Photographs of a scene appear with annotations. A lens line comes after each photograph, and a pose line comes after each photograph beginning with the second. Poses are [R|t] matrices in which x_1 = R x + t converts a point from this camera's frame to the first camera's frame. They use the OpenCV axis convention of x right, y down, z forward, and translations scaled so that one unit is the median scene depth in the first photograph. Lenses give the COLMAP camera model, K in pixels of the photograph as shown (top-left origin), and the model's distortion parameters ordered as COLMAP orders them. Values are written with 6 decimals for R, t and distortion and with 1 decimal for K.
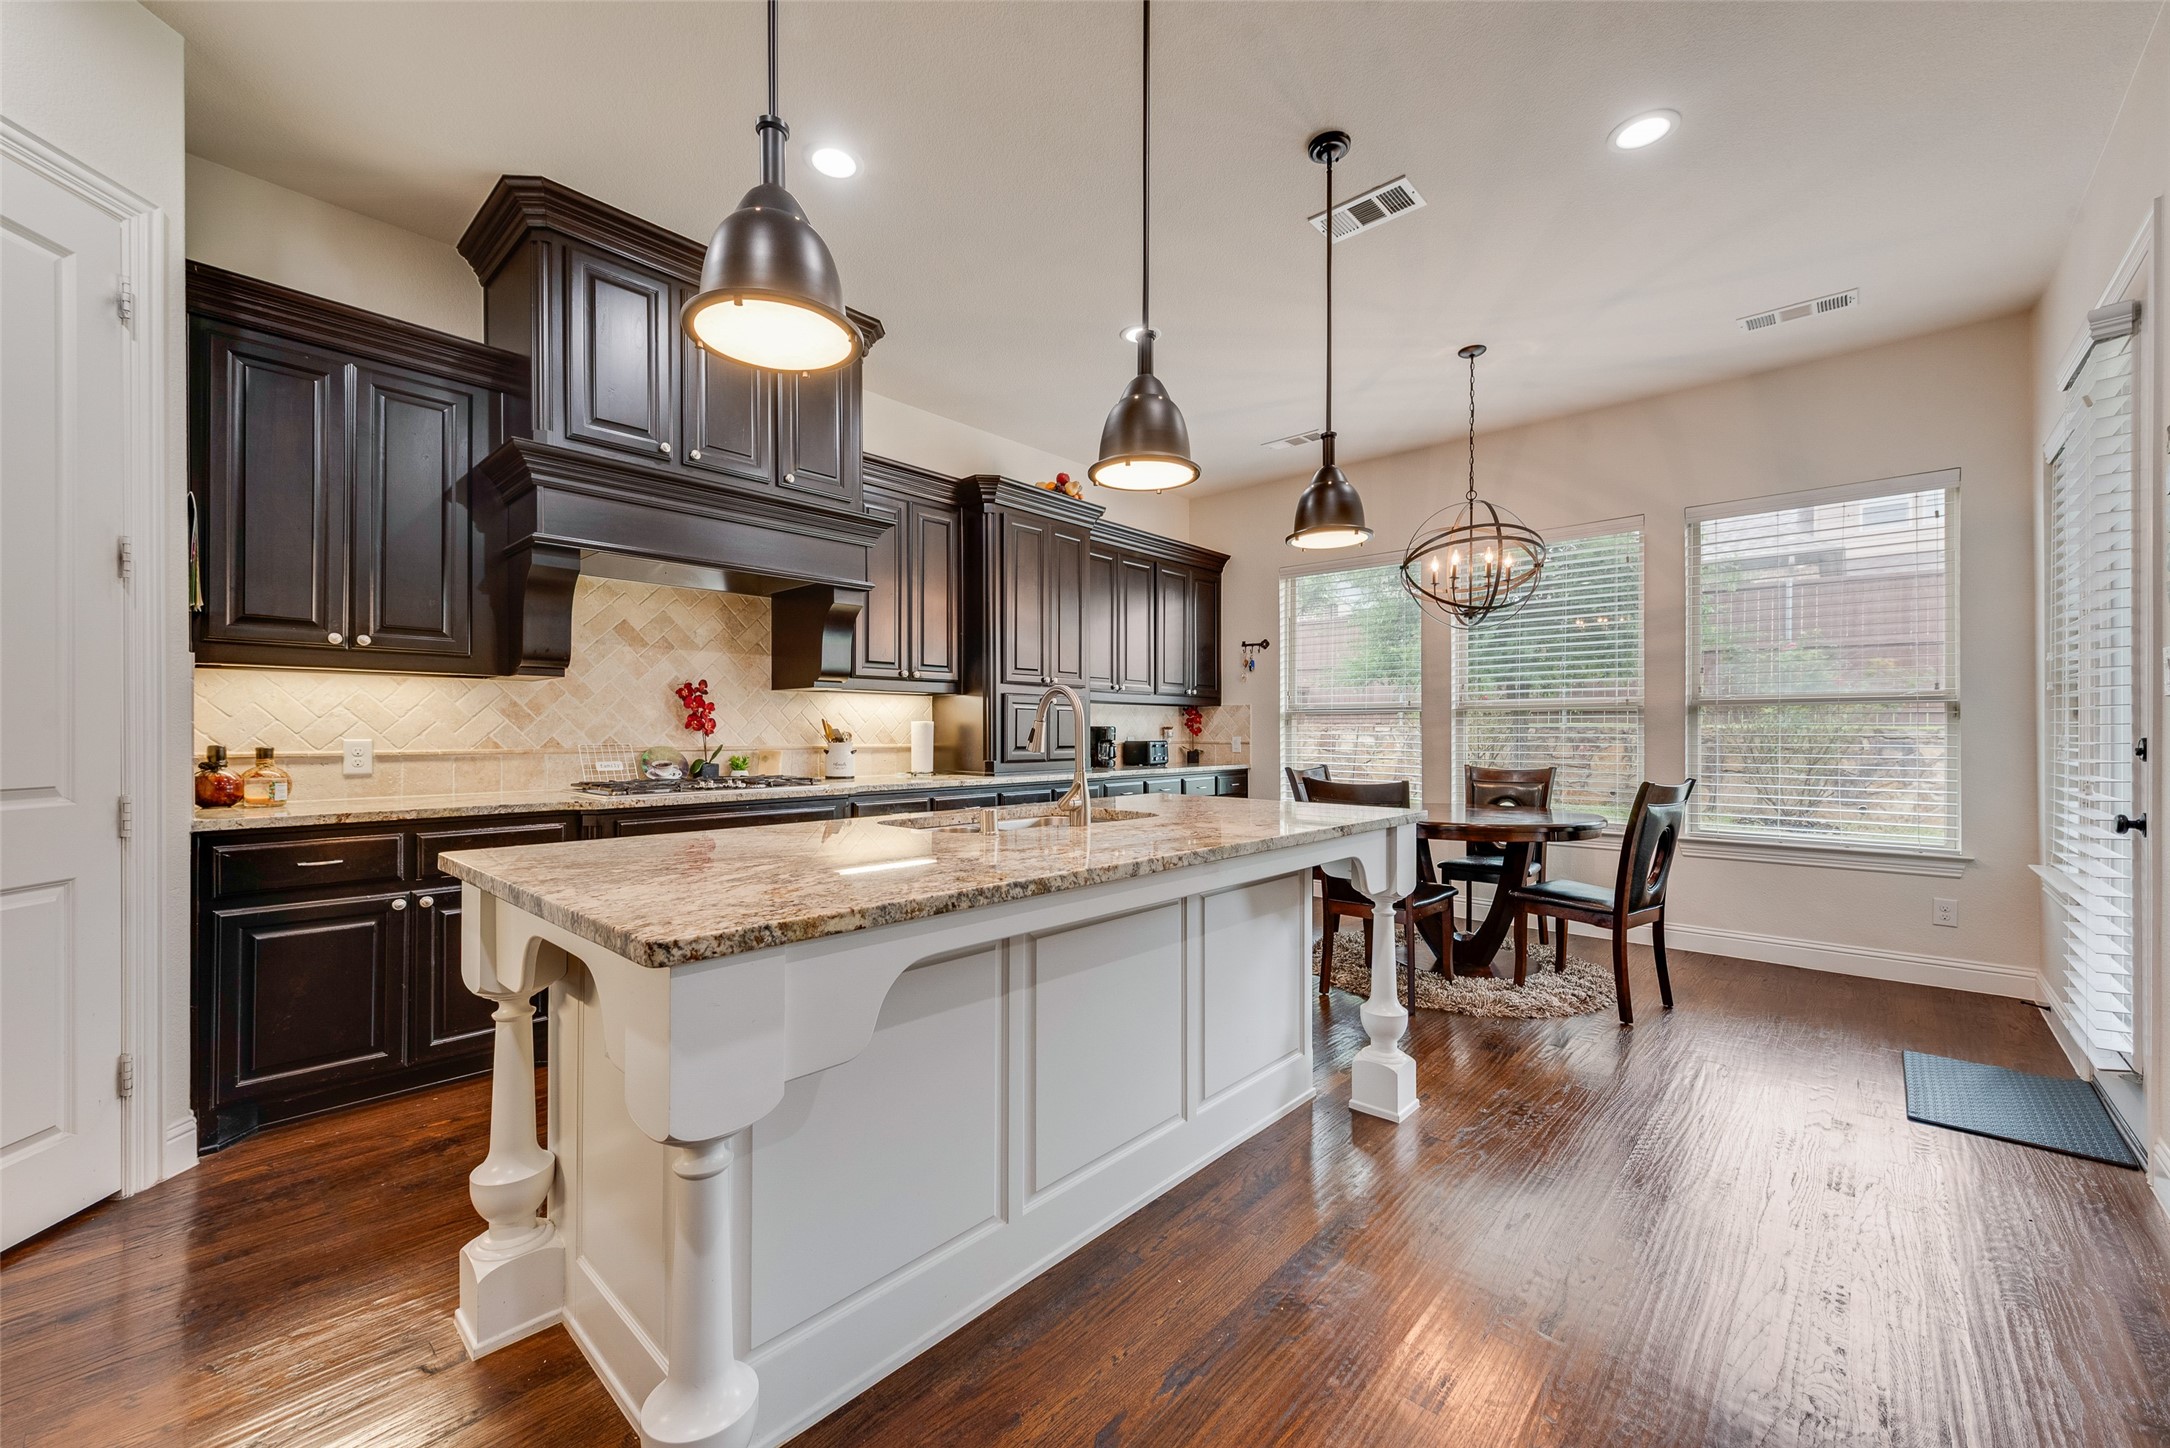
lens RADIAL K [[847.7, 0, 1070.6], [0, 847.7, 733.6], [0, 0, 1]] dist [0.008214, -0.000316]
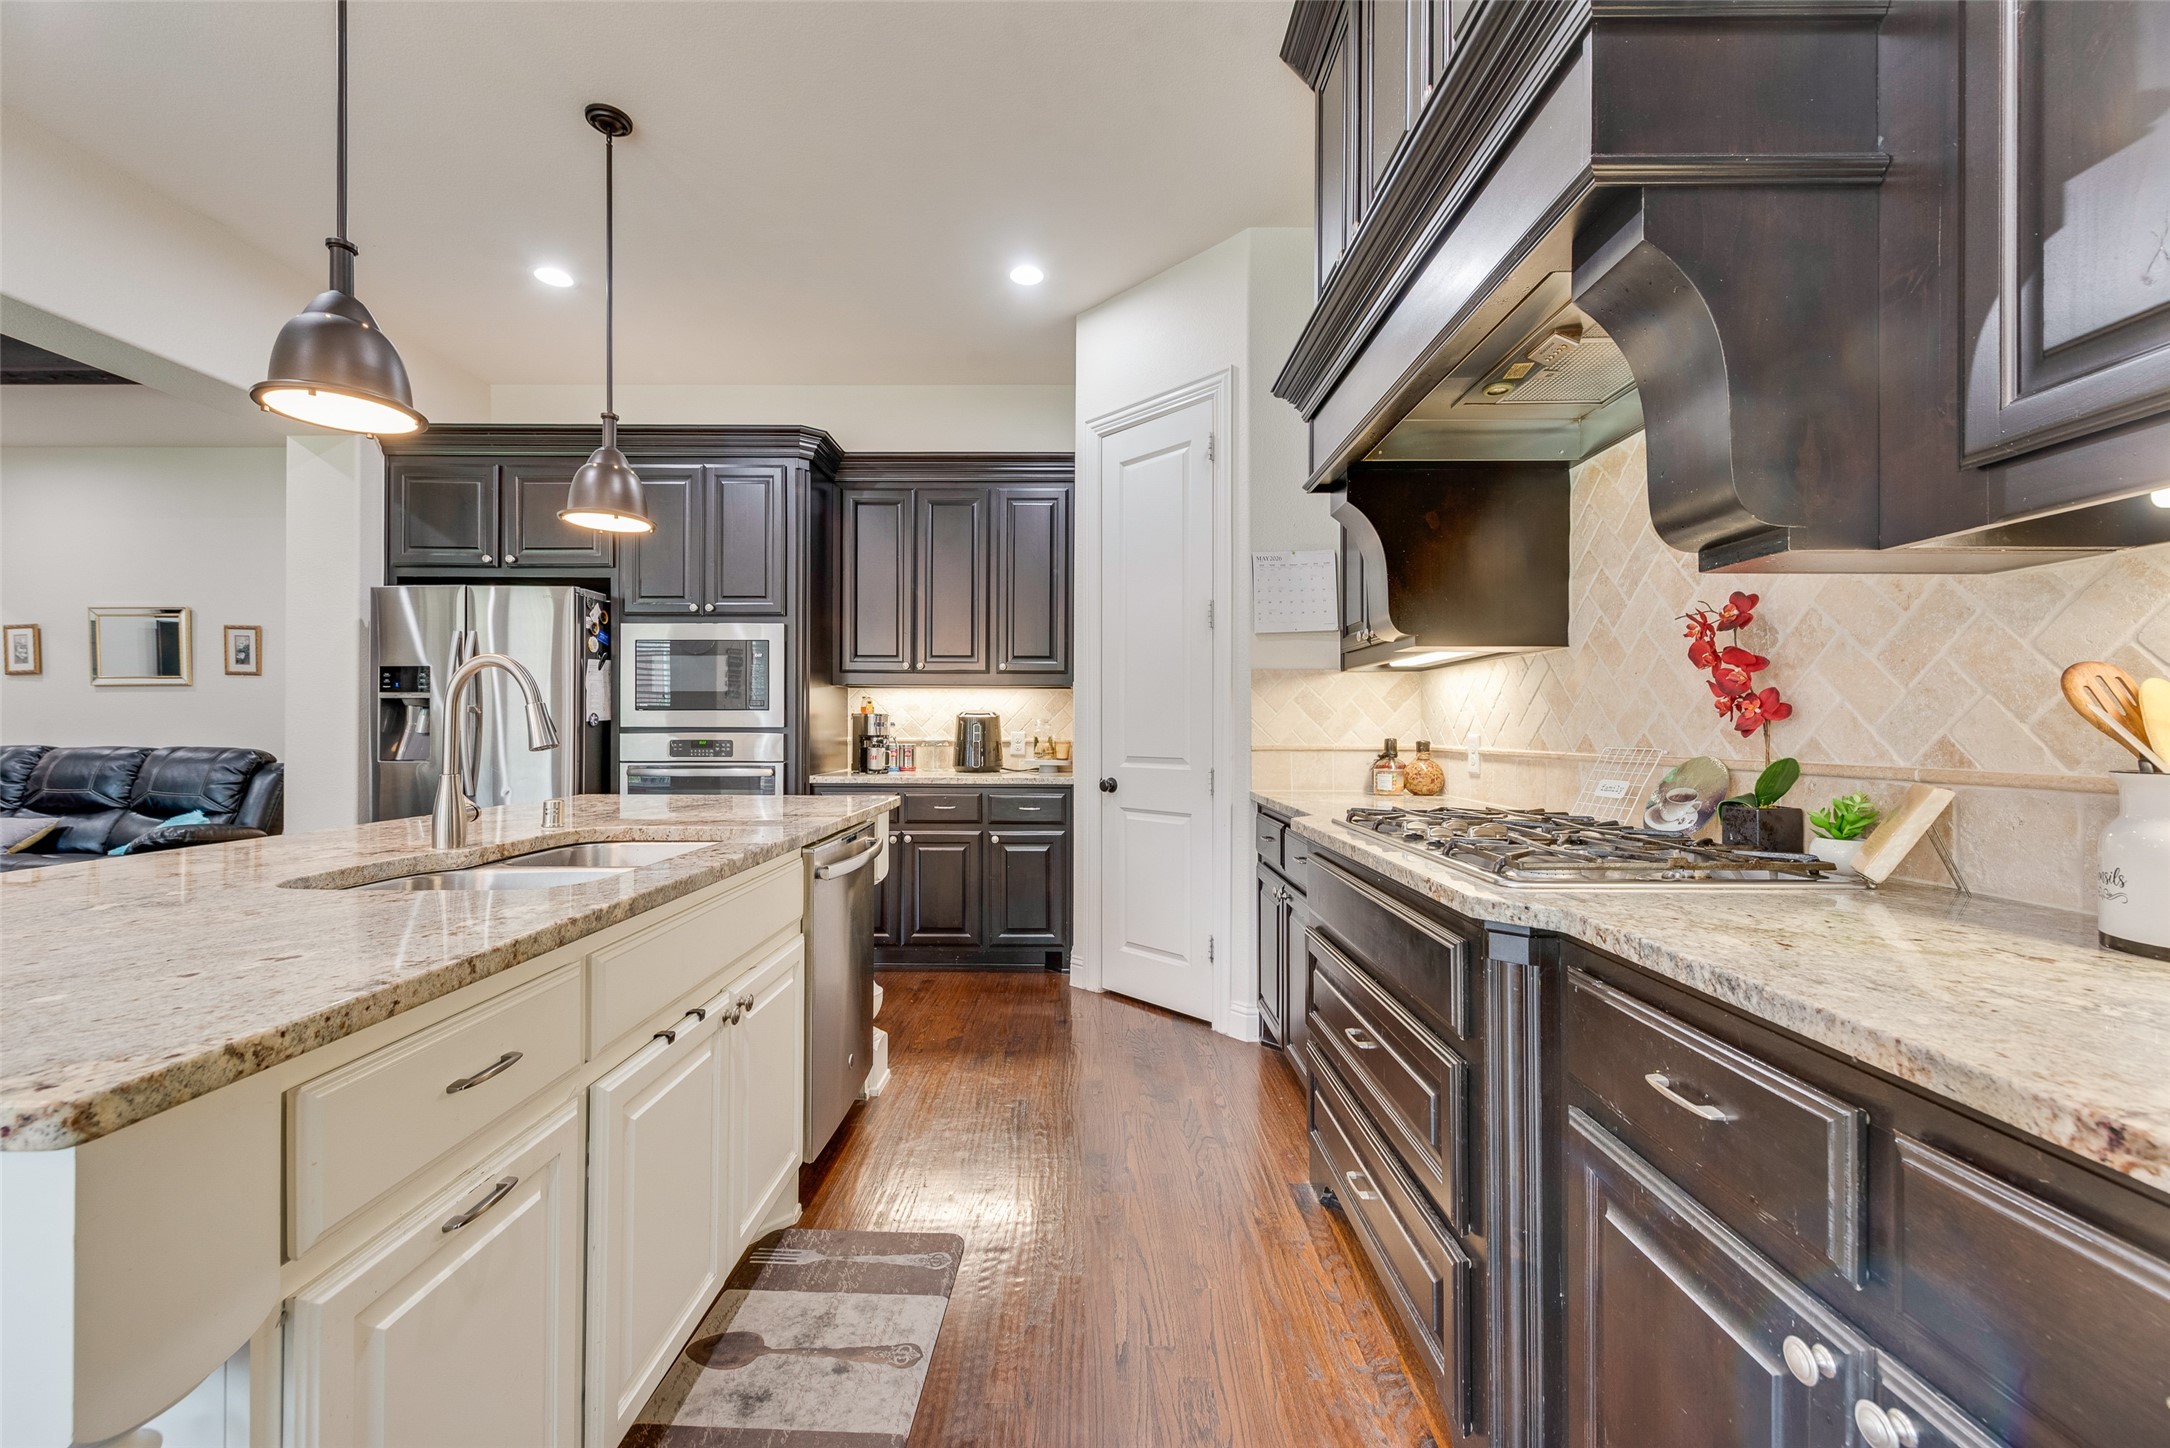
lens RADIAL K [[847.7, 0, 1071.2], [0, 847.7, 726.7], [0, 0, 1]] dist [0.008214, -0.000316]
pose [[-0.744878, -0.003503, -0.667192, 0.059594], [-0.004050, 0.999992, -0.000728, 0.000600], [0.667189, 0.002160, -0.744886, 1.039749]]
